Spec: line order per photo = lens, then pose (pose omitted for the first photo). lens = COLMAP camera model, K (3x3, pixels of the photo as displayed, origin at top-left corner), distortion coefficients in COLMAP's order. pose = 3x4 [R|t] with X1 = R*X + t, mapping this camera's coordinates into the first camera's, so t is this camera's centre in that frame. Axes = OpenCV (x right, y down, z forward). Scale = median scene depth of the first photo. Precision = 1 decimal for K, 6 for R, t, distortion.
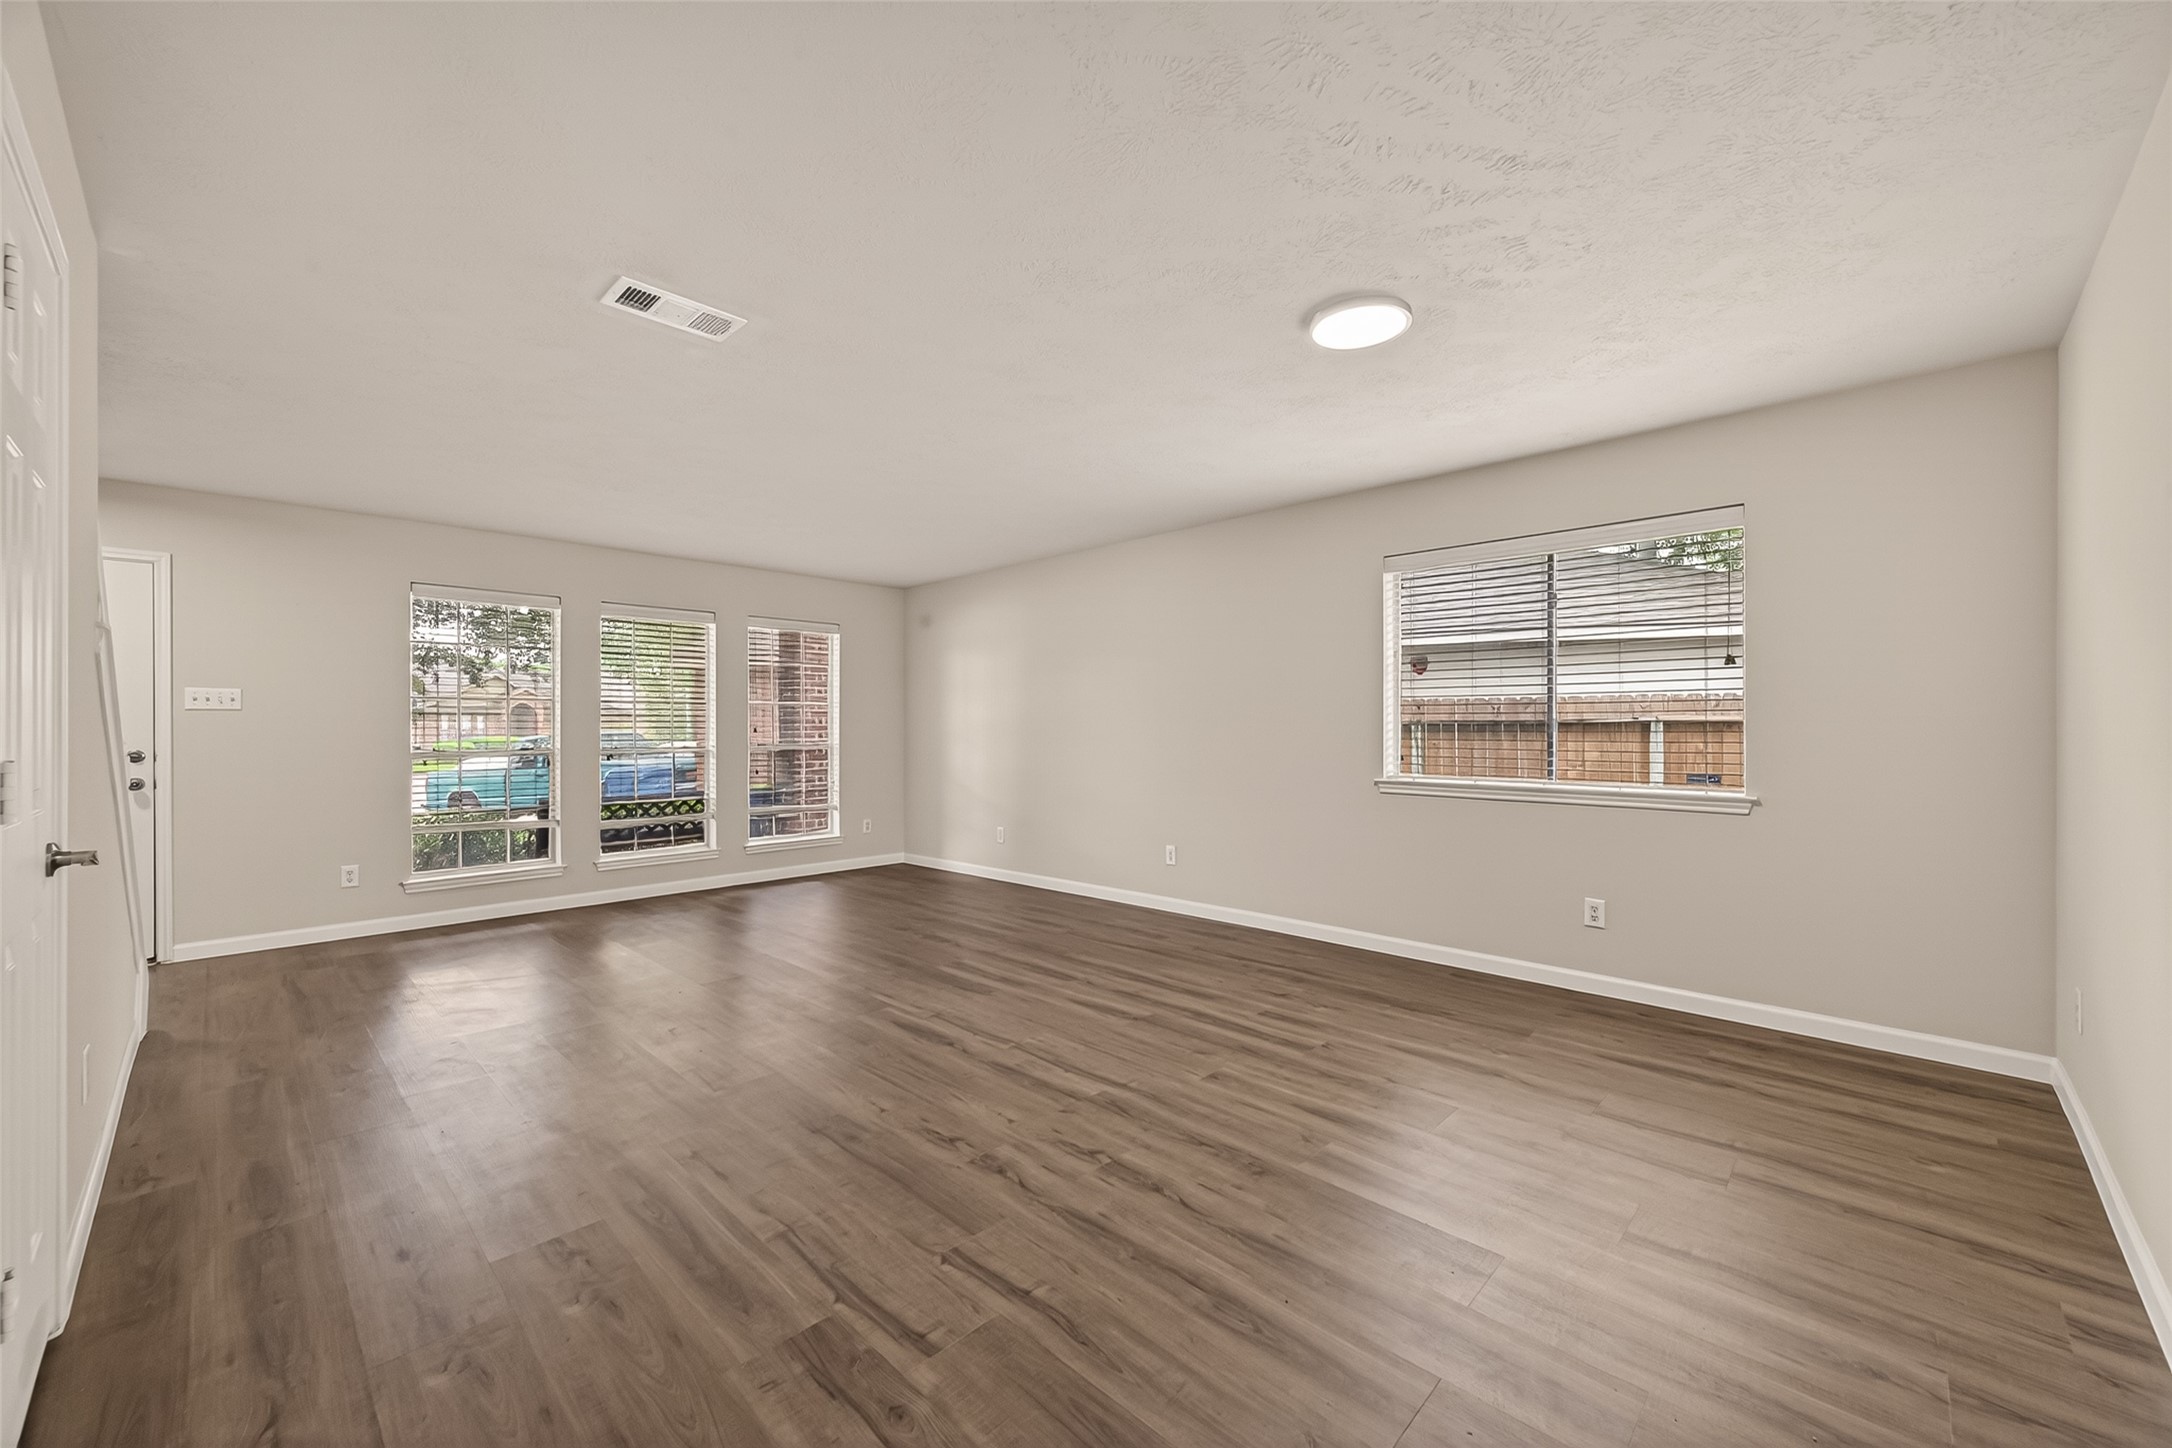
lens RADIAL K [[836.6, 0, 1097.4], [0, 836.6, 730.5], [0, 0, 1]] dist [0.008526, -0.000297]
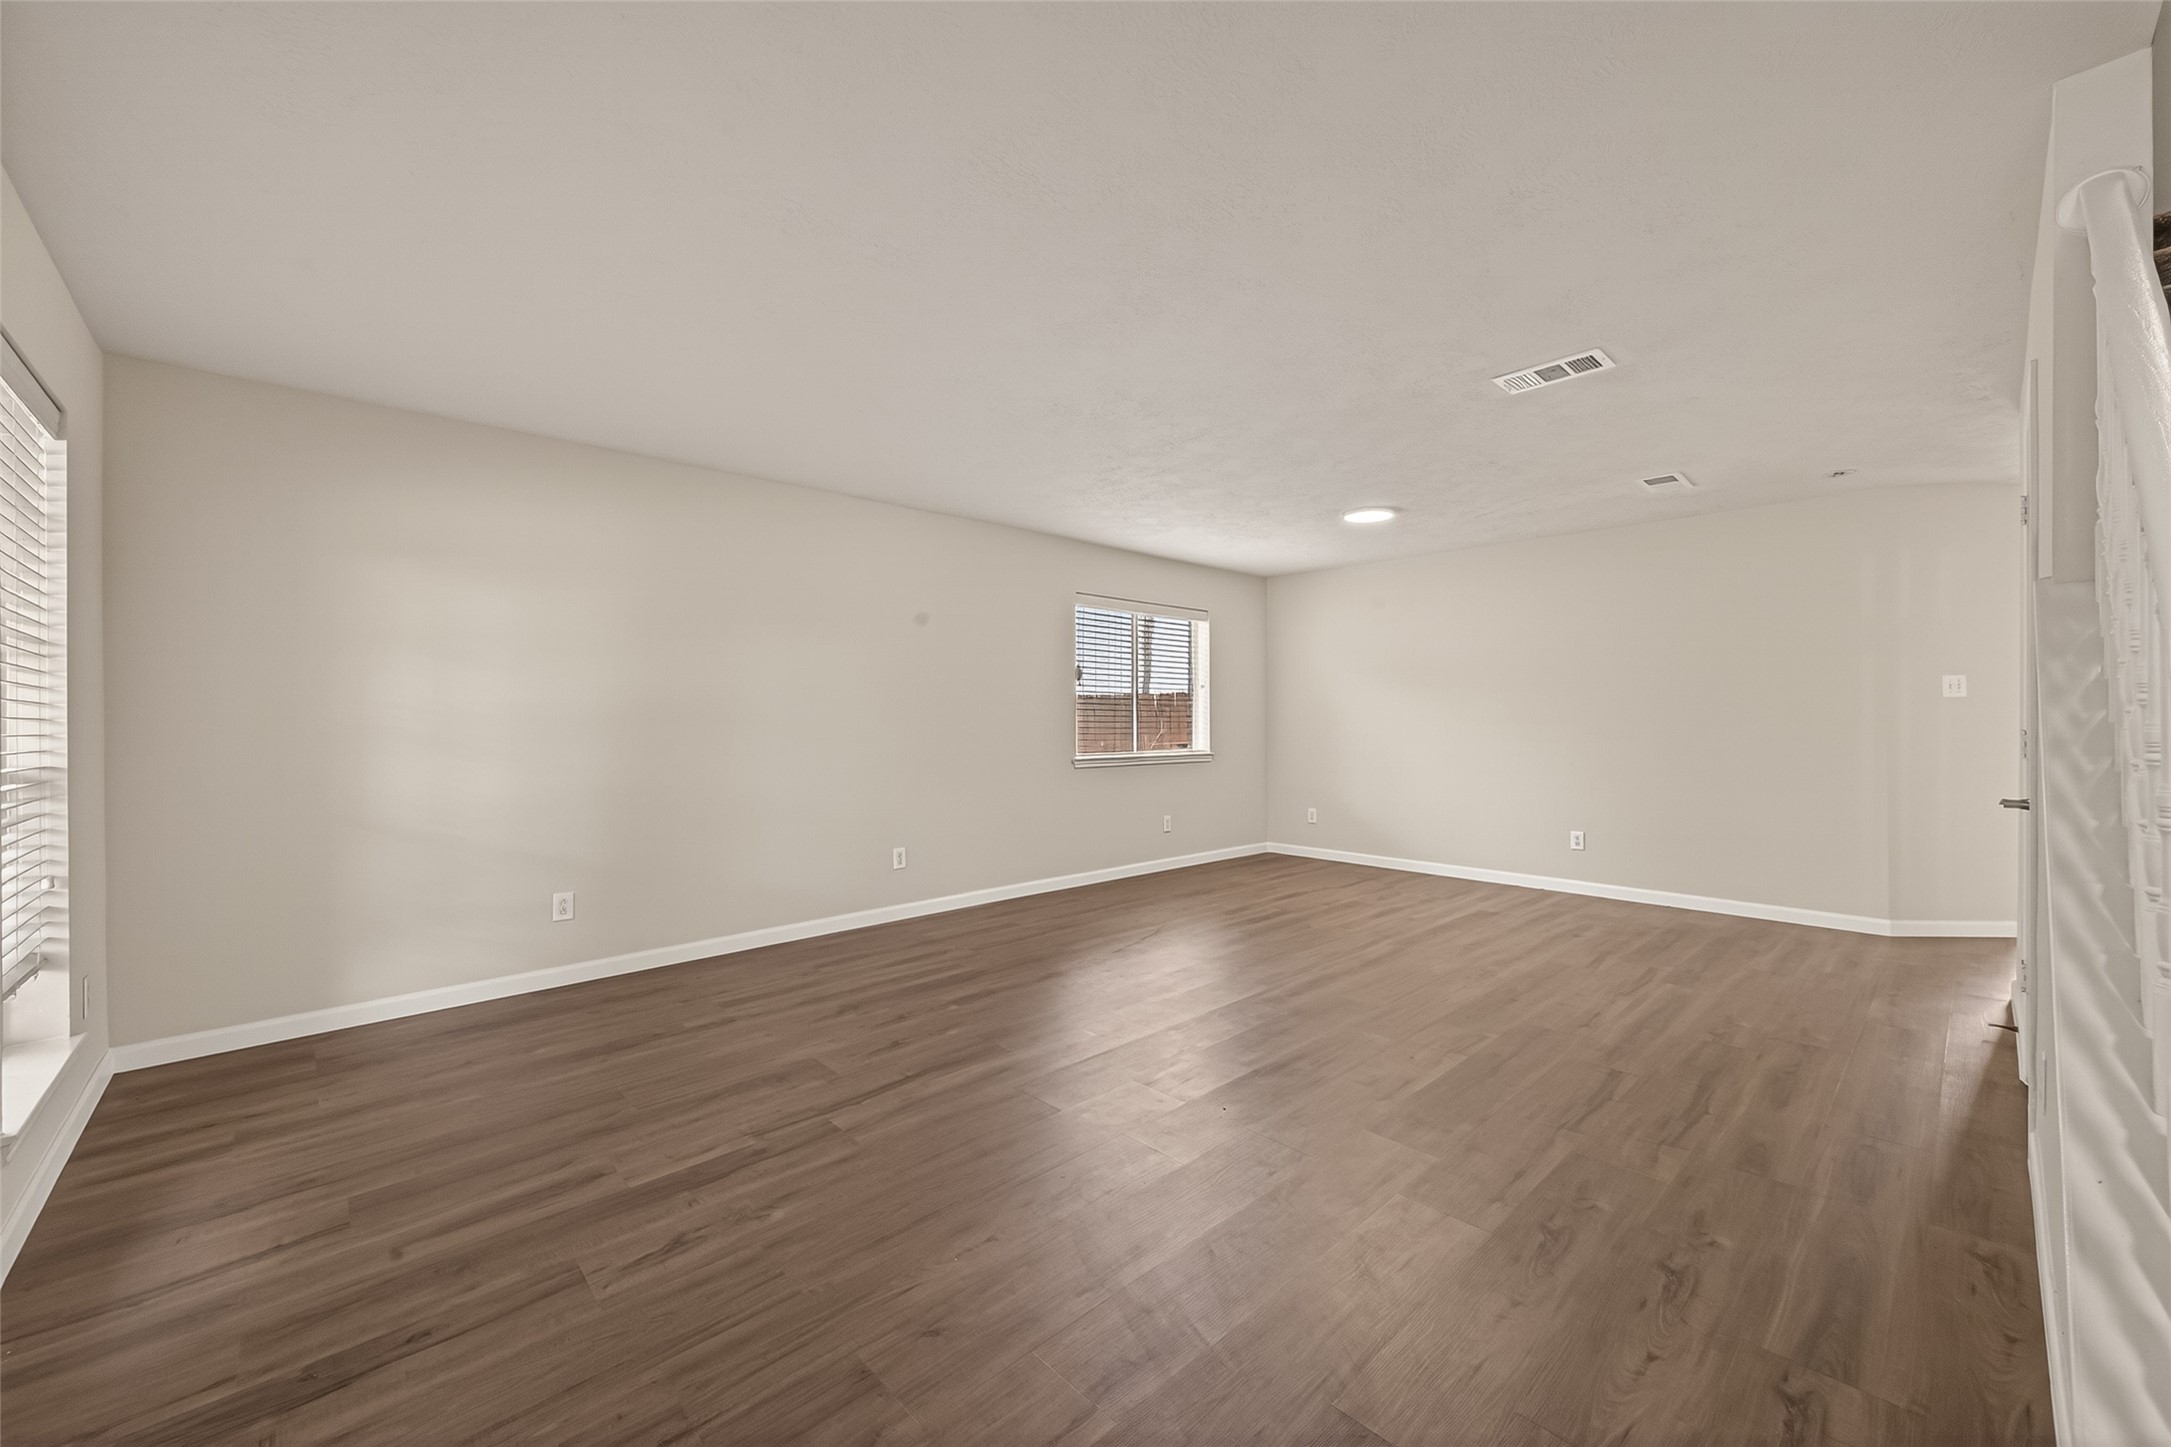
lens RADIAL K [[831.2, 0, 1085.5], [0, 831.2, 723.5], [0, 0, 1]] dist [0.009045, -0.000102]
pose [[0.056065, -0.002460, 0.998424, -1.288730], [0.002014, 0.999995, 0.002351, 0.000881], [-0.998425, 0.001879, 0.056070, 1.183745]]
